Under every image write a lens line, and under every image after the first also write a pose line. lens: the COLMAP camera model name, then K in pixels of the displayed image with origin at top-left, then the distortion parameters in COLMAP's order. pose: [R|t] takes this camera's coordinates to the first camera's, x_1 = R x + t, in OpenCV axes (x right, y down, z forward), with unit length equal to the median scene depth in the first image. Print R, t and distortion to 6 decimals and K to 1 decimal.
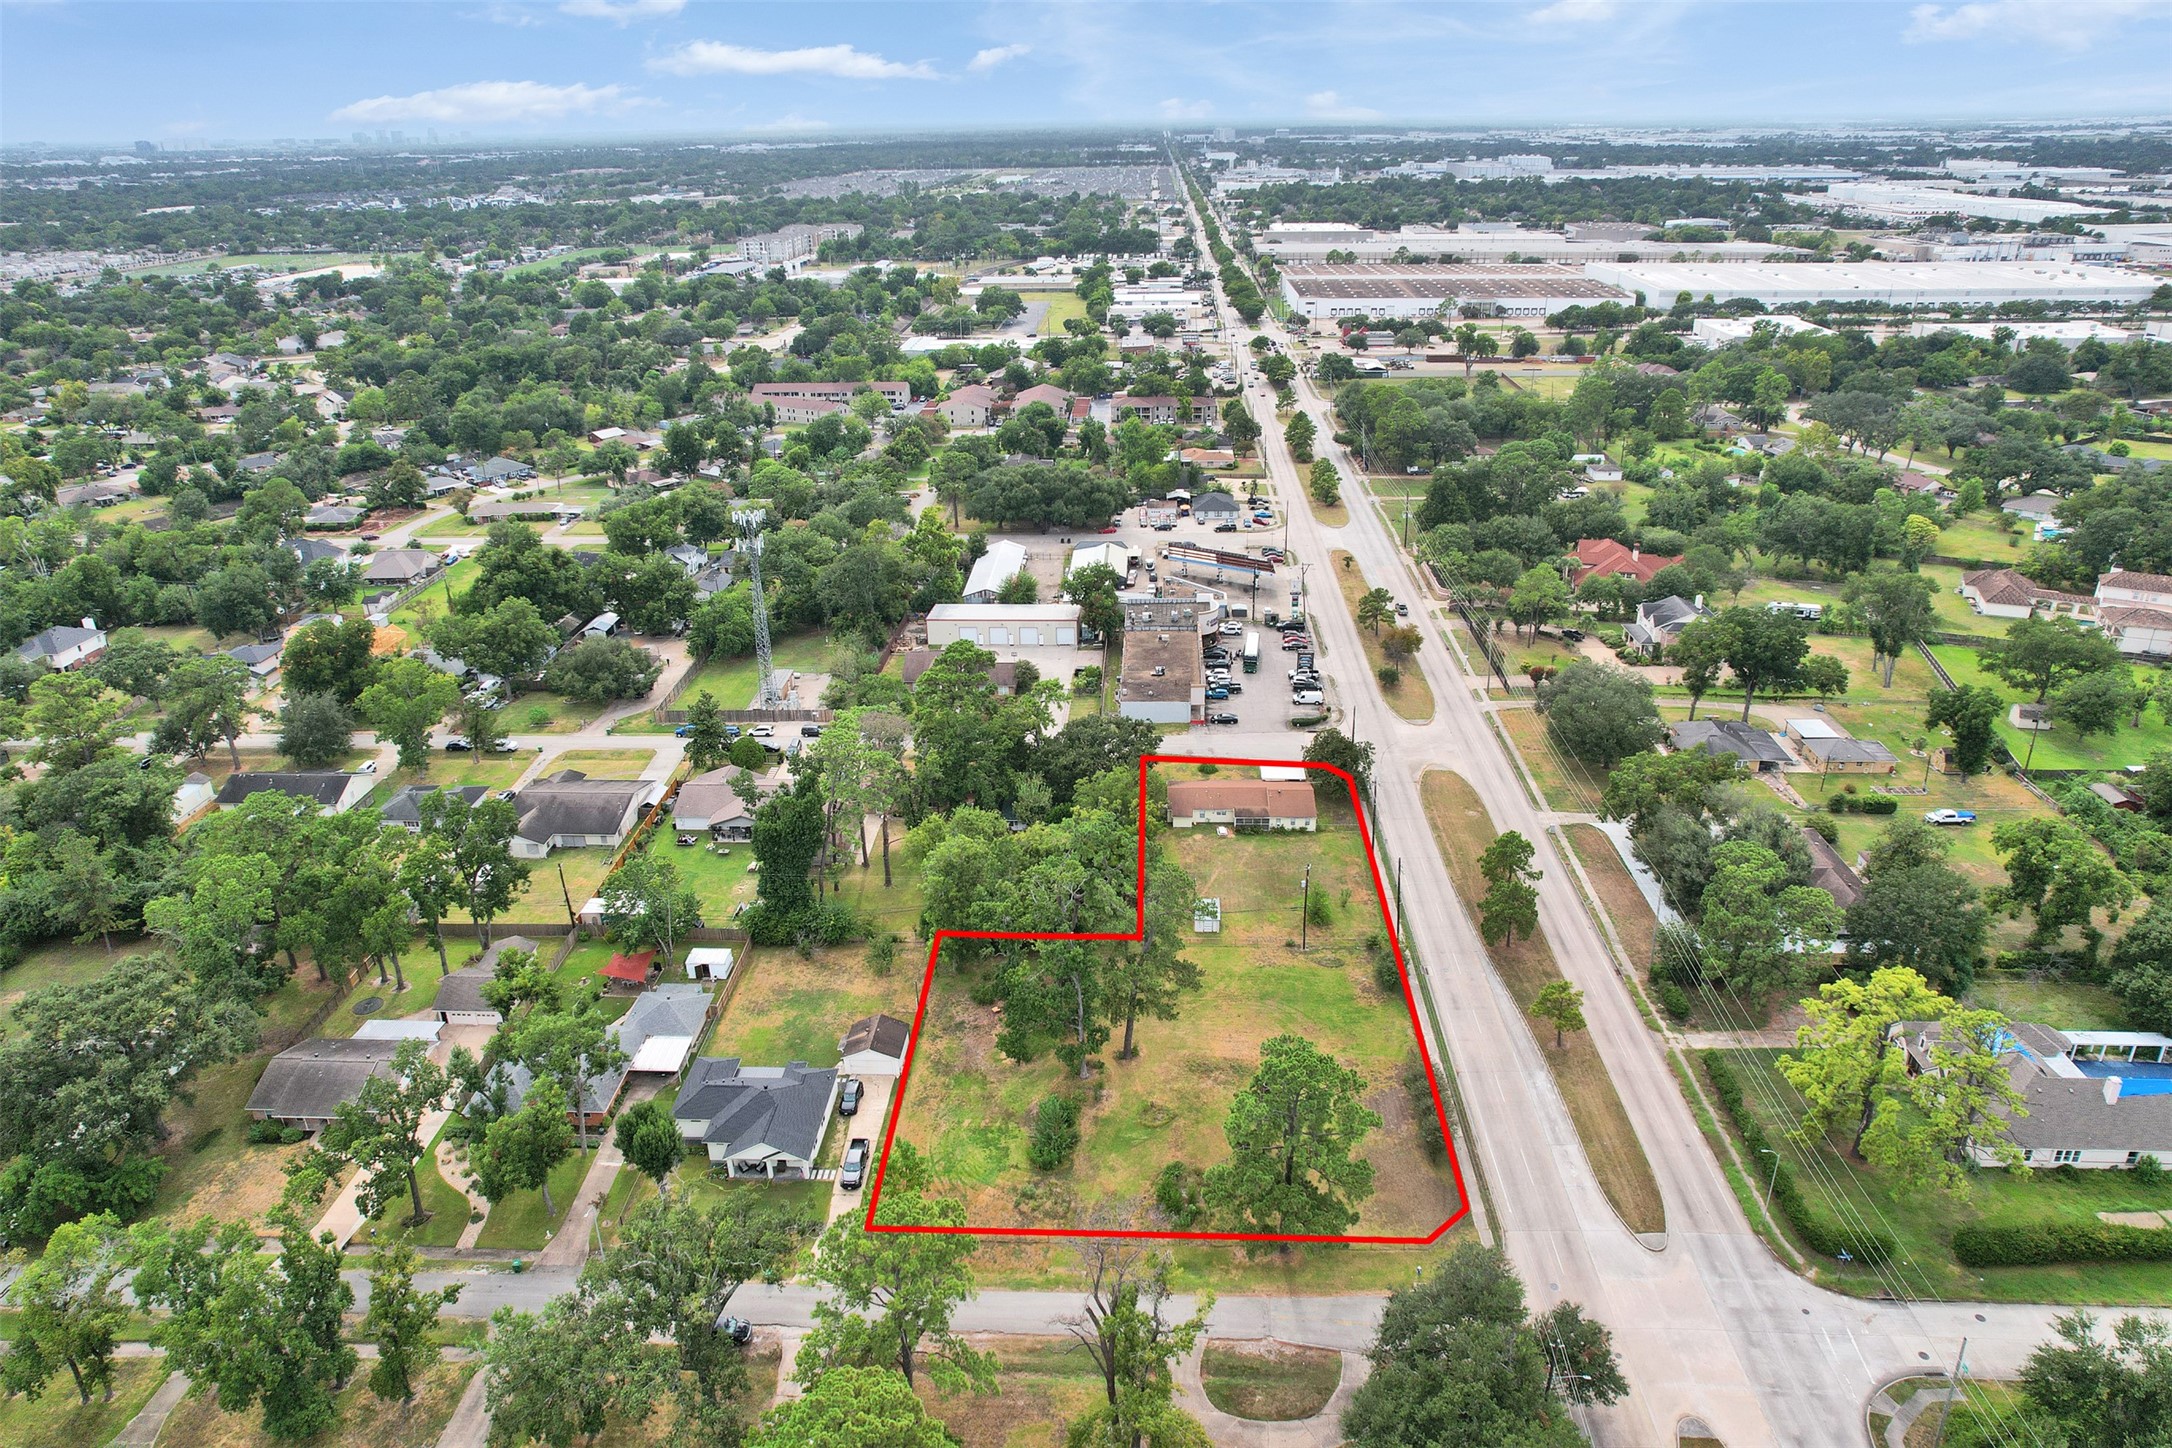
lens RADIAL K [[1315.7, 0, 1106.6], [0, 1315.7, 726.4], [0, 0, 1]] dist [-0.080165, 0.057553]
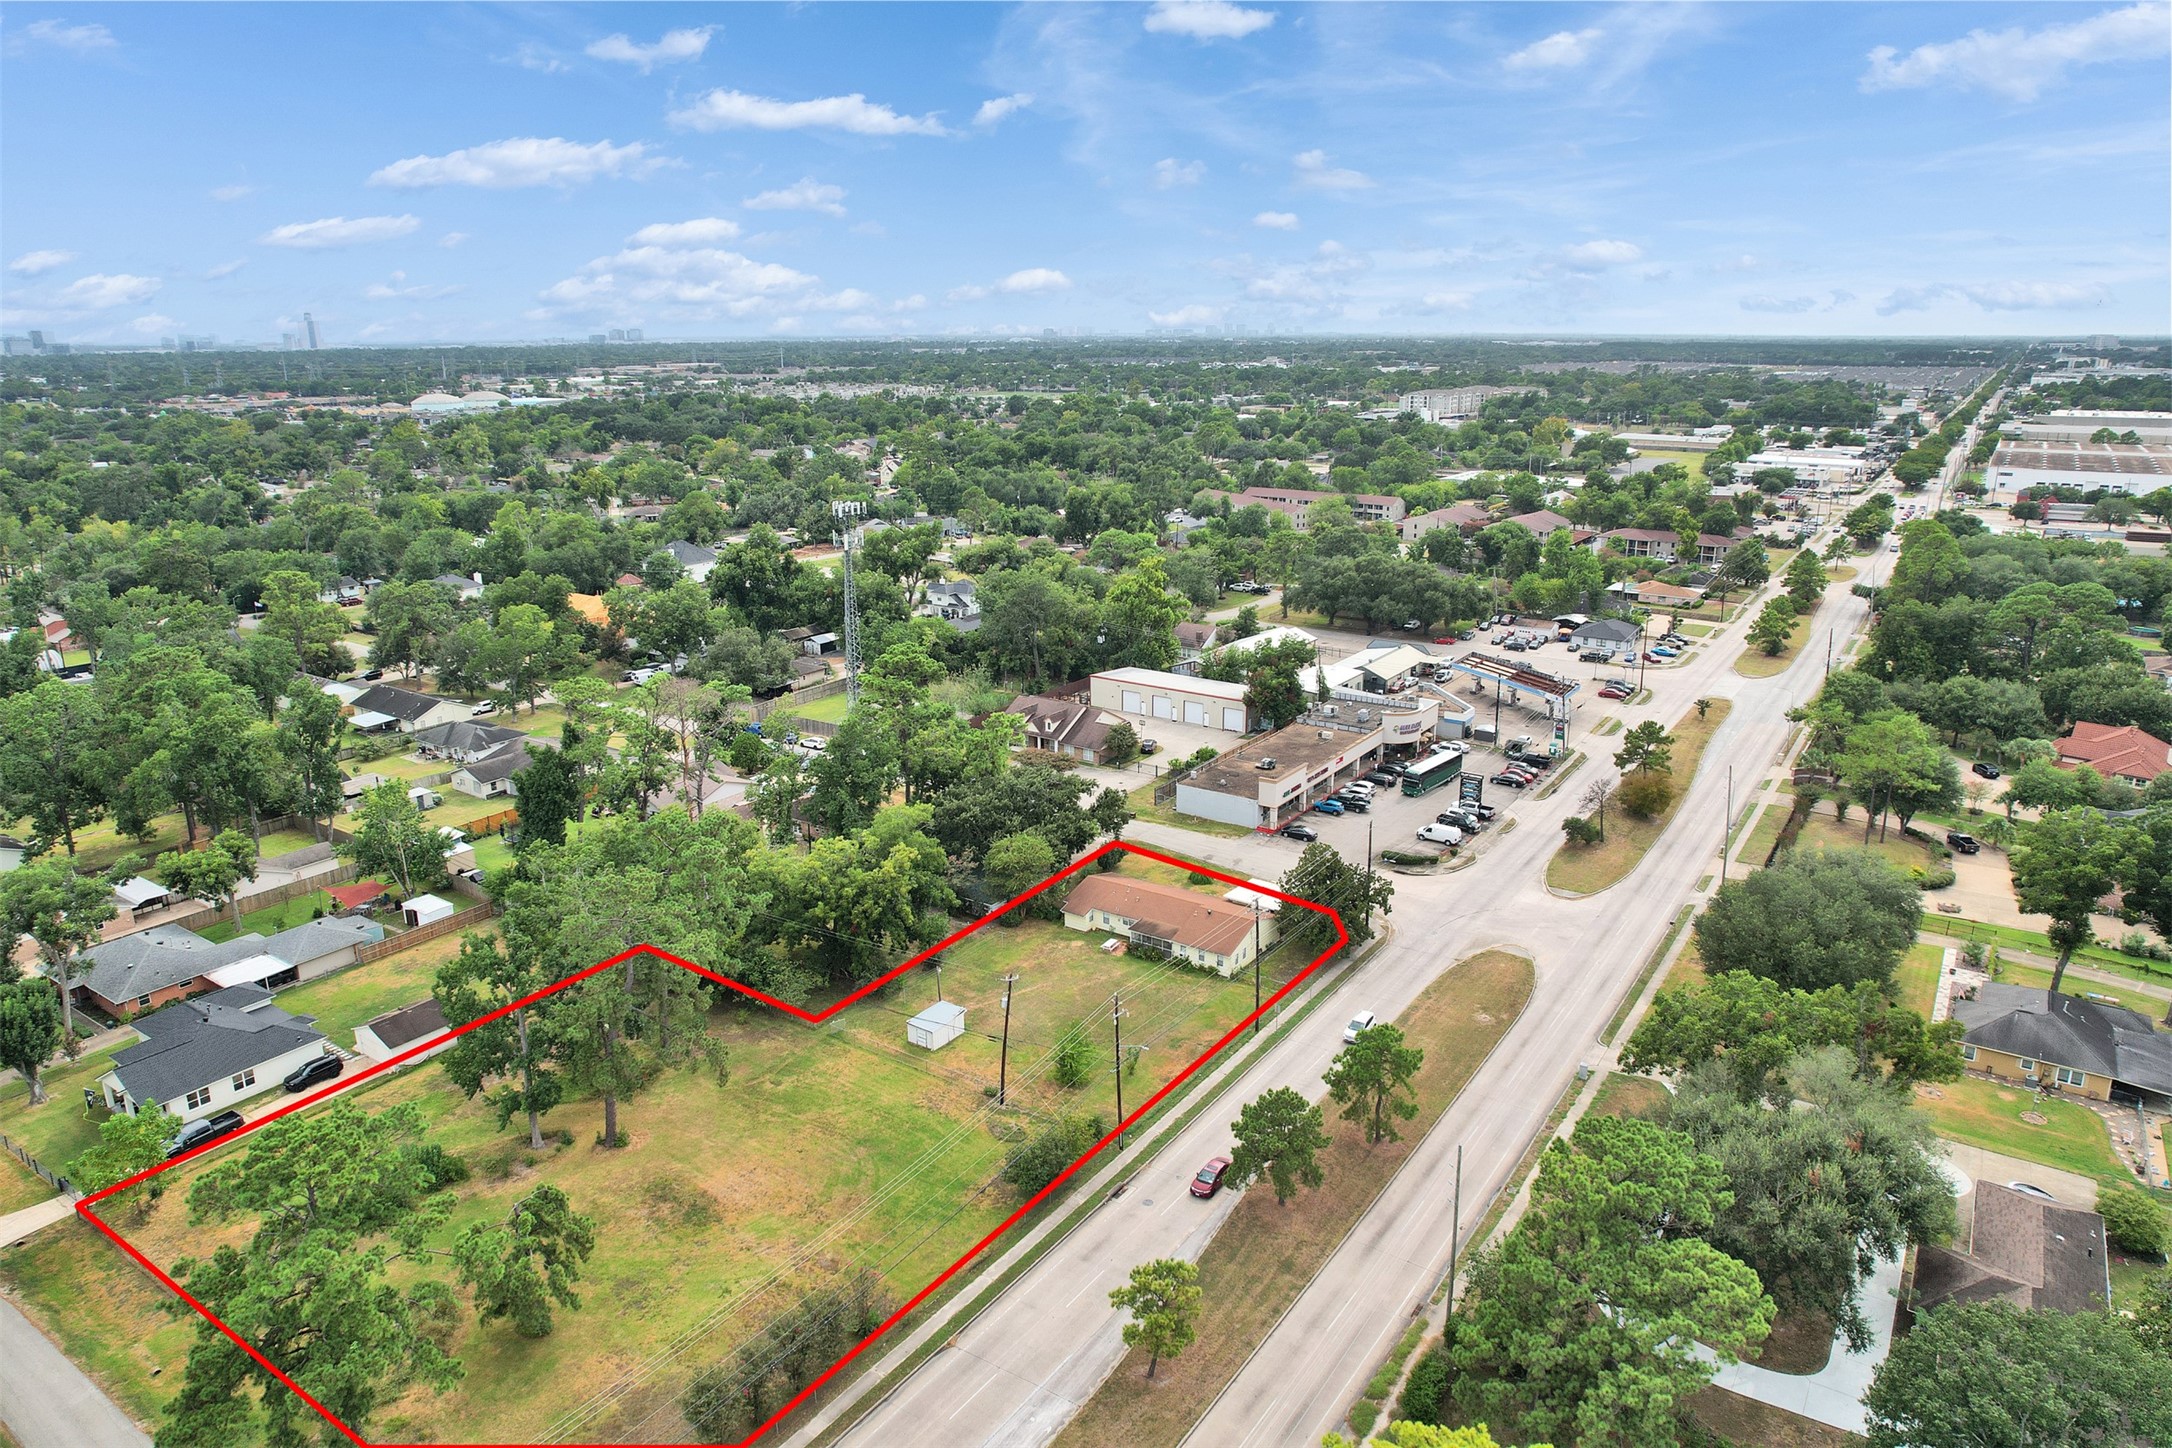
lens RADIAL K [[1312.9, 0, 1086.0], [0, 1312.9, 724.0], [0, 0, 1]] dist [-0.039908, 0.001466]
pose [[0.850273, 0.156953, -0.502395, 0.266323], [-0.220105, 0.973067, -0.068518, 0.008741], [0.478110, 0.168839, 0.861919, 0.219439]]
